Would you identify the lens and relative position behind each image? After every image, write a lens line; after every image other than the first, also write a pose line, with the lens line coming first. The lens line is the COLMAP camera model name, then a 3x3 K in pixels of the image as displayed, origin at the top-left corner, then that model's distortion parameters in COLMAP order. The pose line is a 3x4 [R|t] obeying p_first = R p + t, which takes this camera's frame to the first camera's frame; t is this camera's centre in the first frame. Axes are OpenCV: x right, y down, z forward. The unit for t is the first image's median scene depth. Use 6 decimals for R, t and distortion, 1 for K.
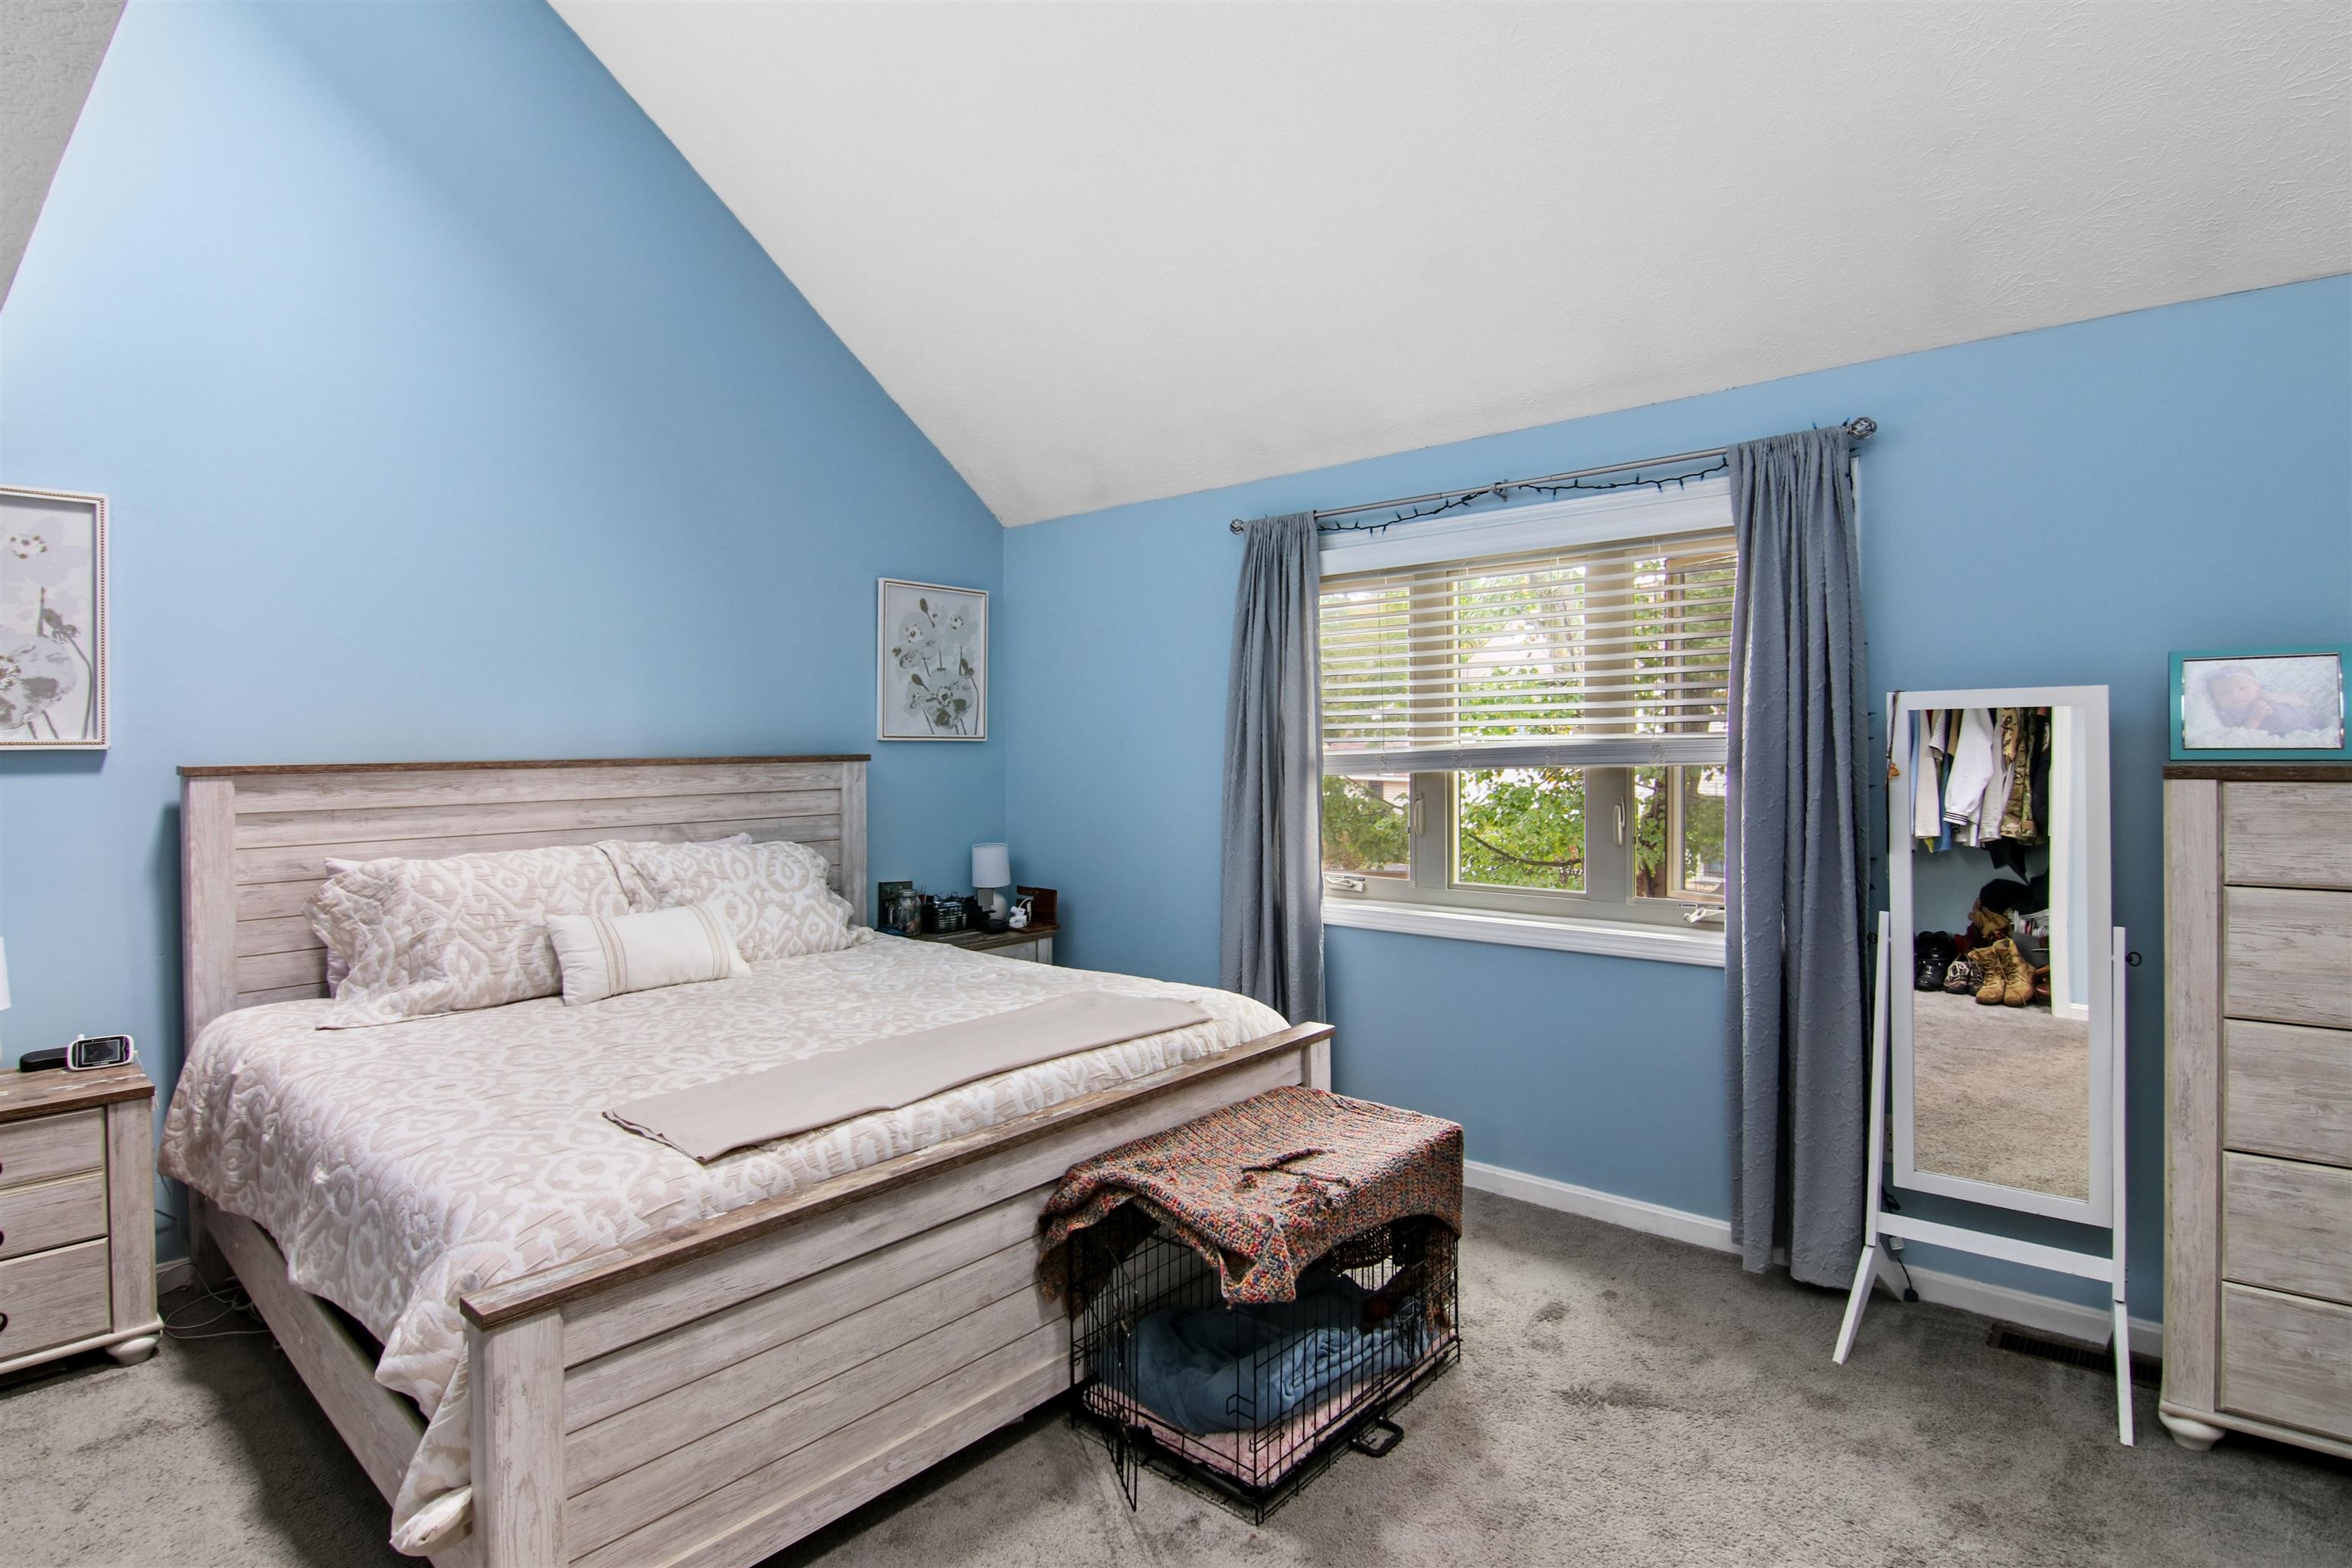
lens RADIAL K [[1214.9, 0, 1178.5], [0, 1214.9, 755.8], [0, 0, 1]] dist [-0.003941, -0.010784]
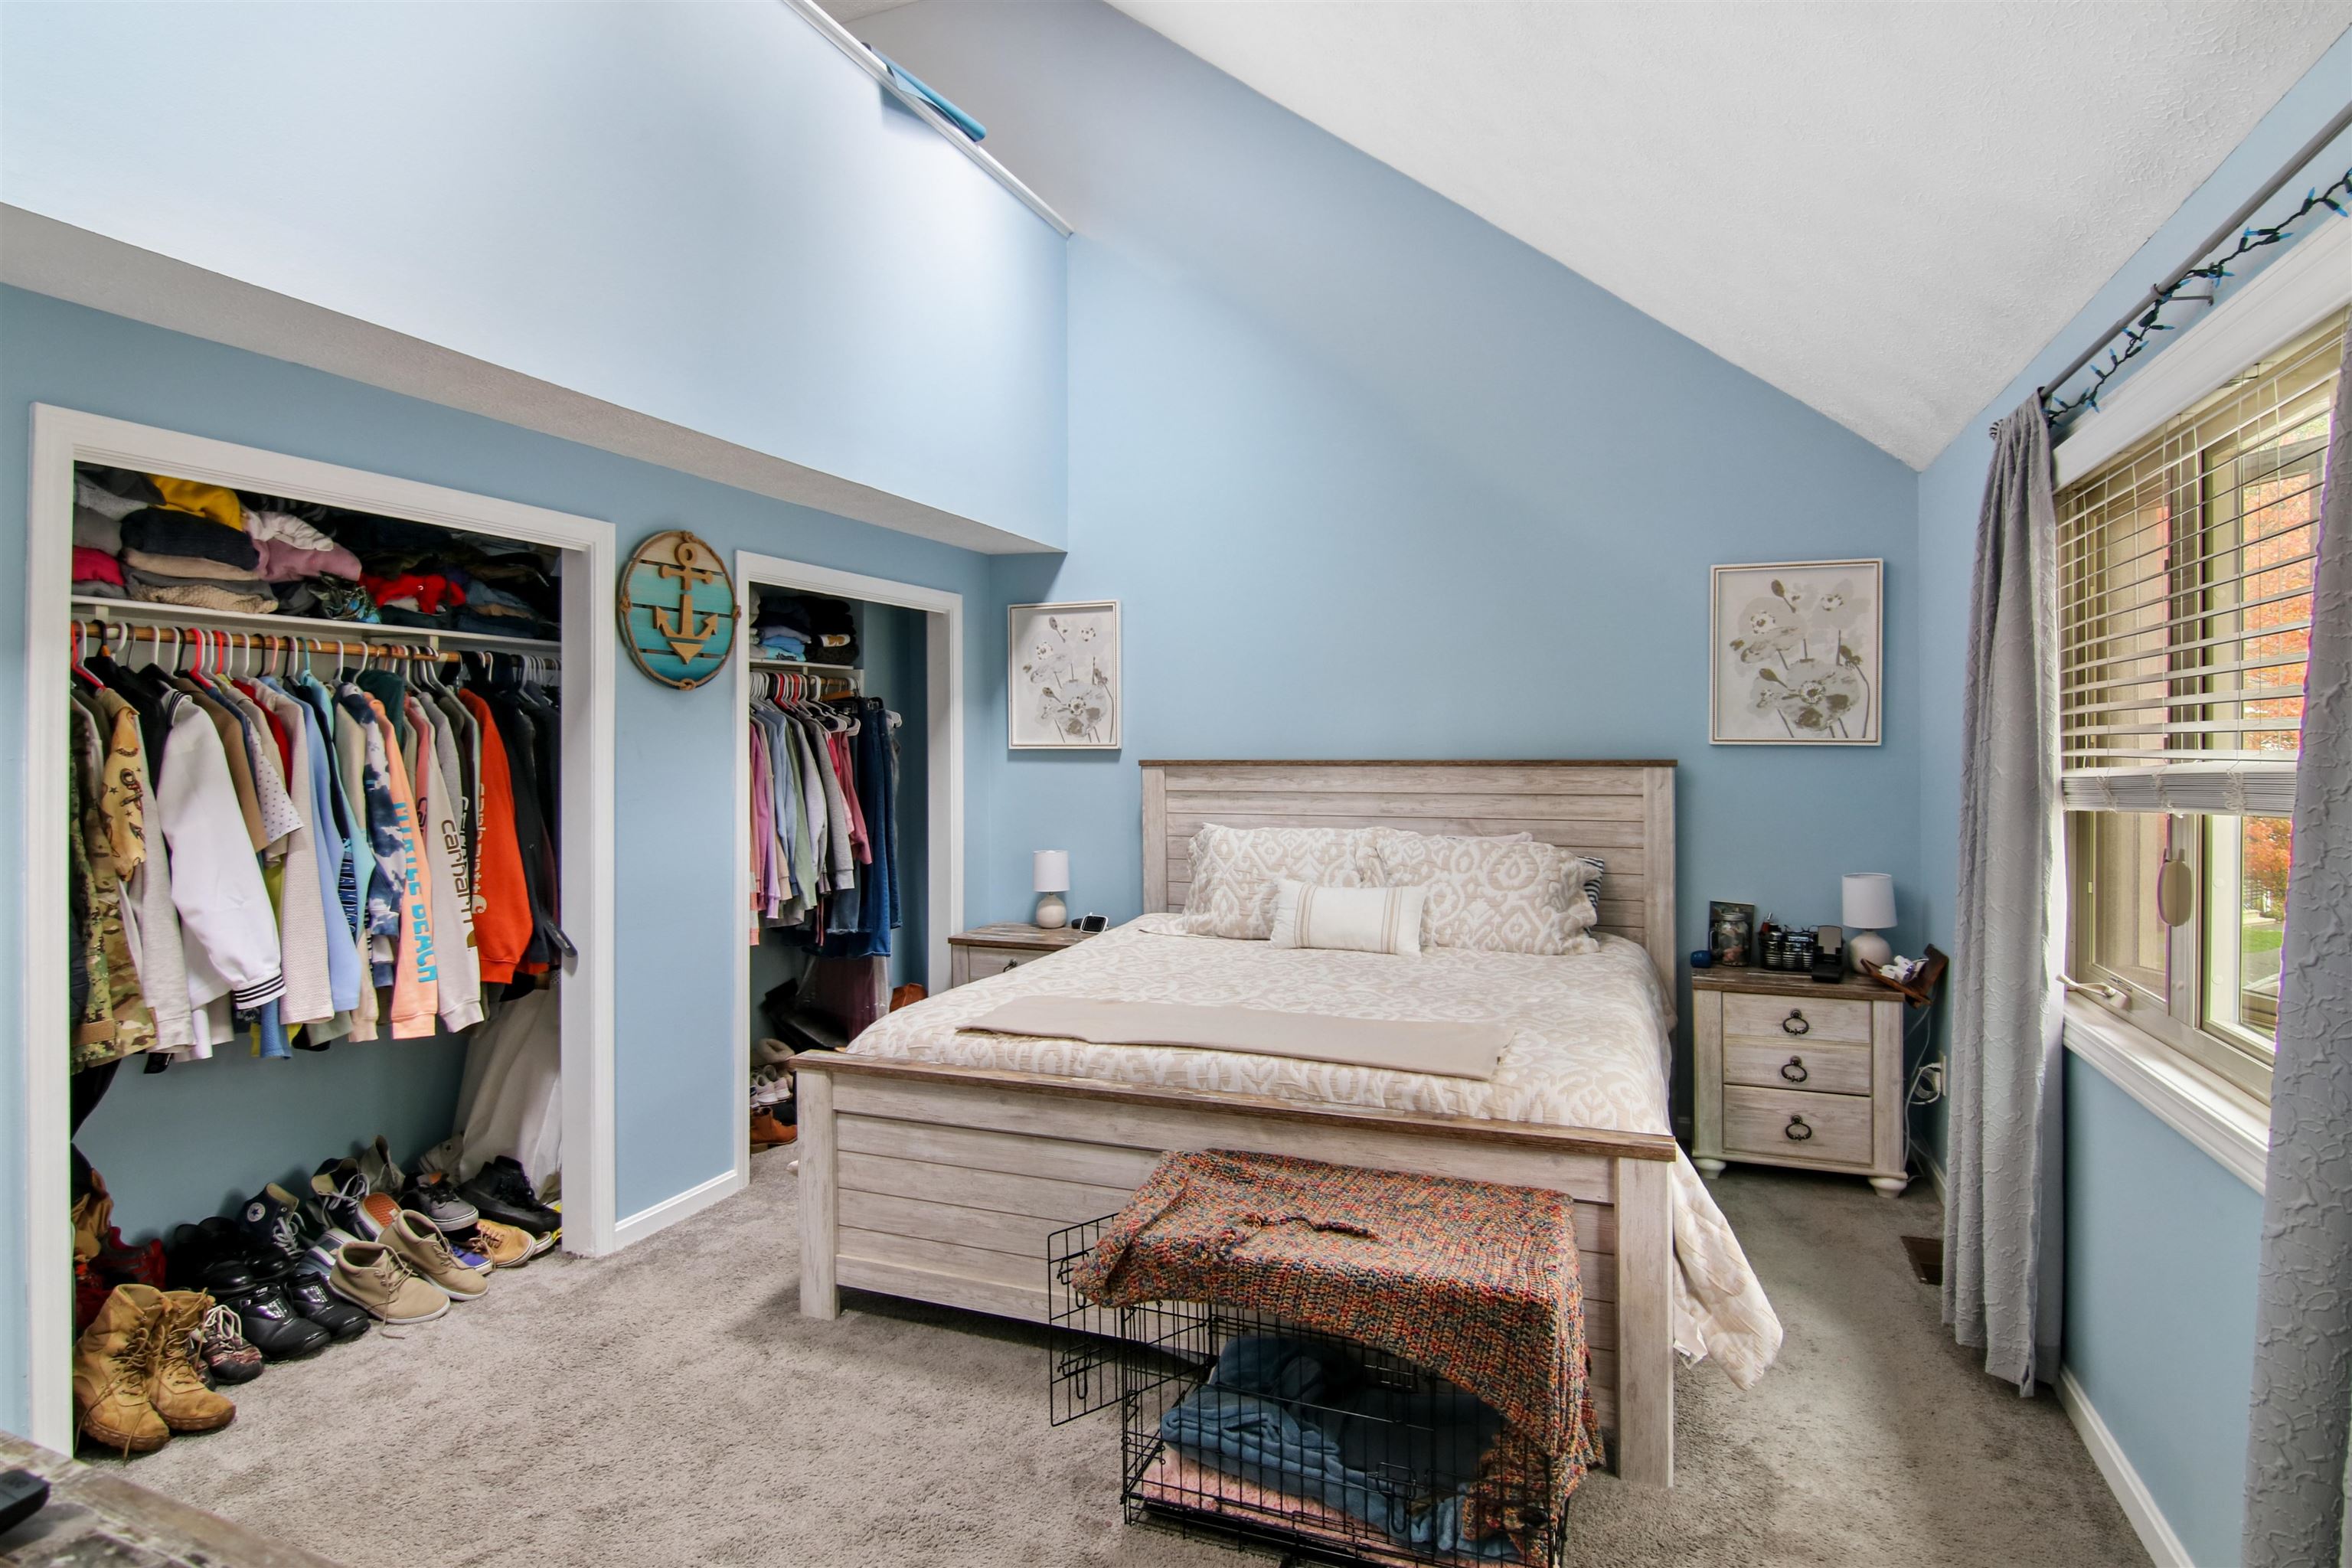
lens RADIAL K [[1214.9, 0, 1178.5], [0, 1214.9, 755.8], [0, 0, 1]] dist [-0.003941, -0.010784]
pose [[0.335709, 0.016978, -0.941813, 0.641909], [-0.010237, 0.999844, 0.014375, -0.017799], [0.941910, 0.004816, 0.335831, 0.431096]]
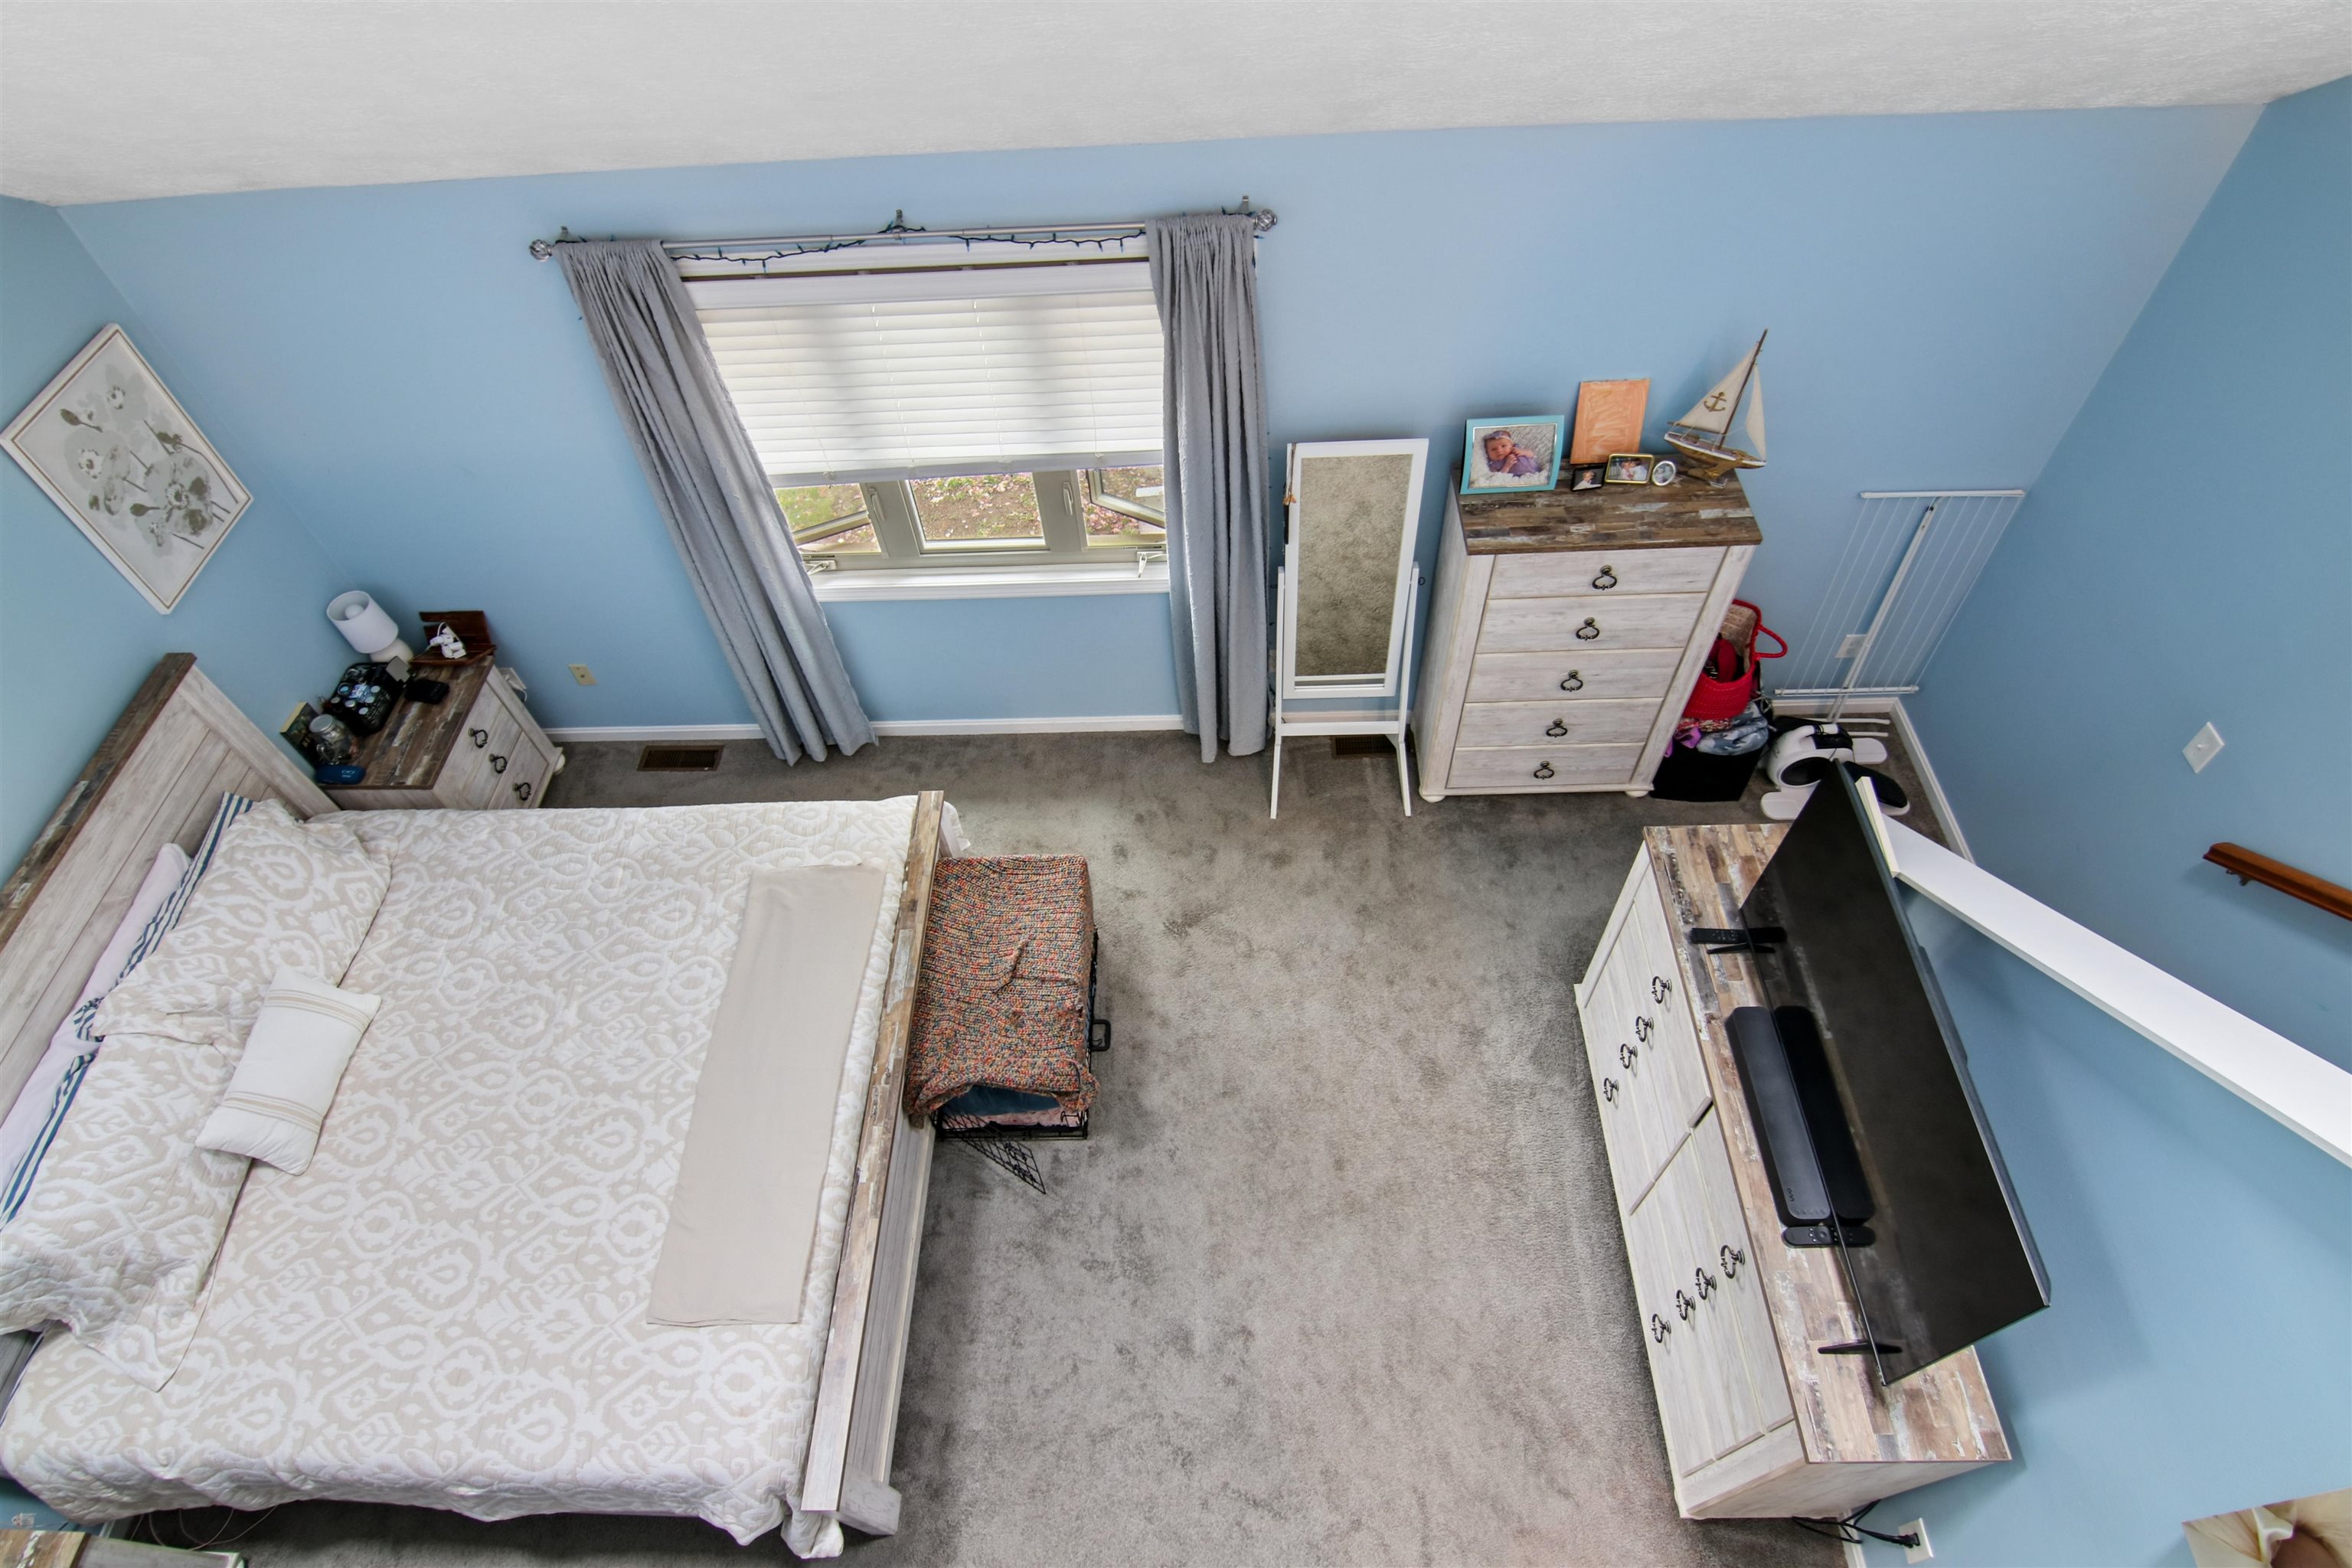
lens RADIAL K [[1189.8, 0, 1191.4], [0, 1189.8, 790.2], [0, 0, 1]] dist [-0.003448, -0.011850]
pose [[0.757656, -0.535728, 0.372763, -0.124931], [0.042560, 0.610490, 0.790880, -0.681001], [-0.651265, -0.583350, 0.485342, 0.206578]]
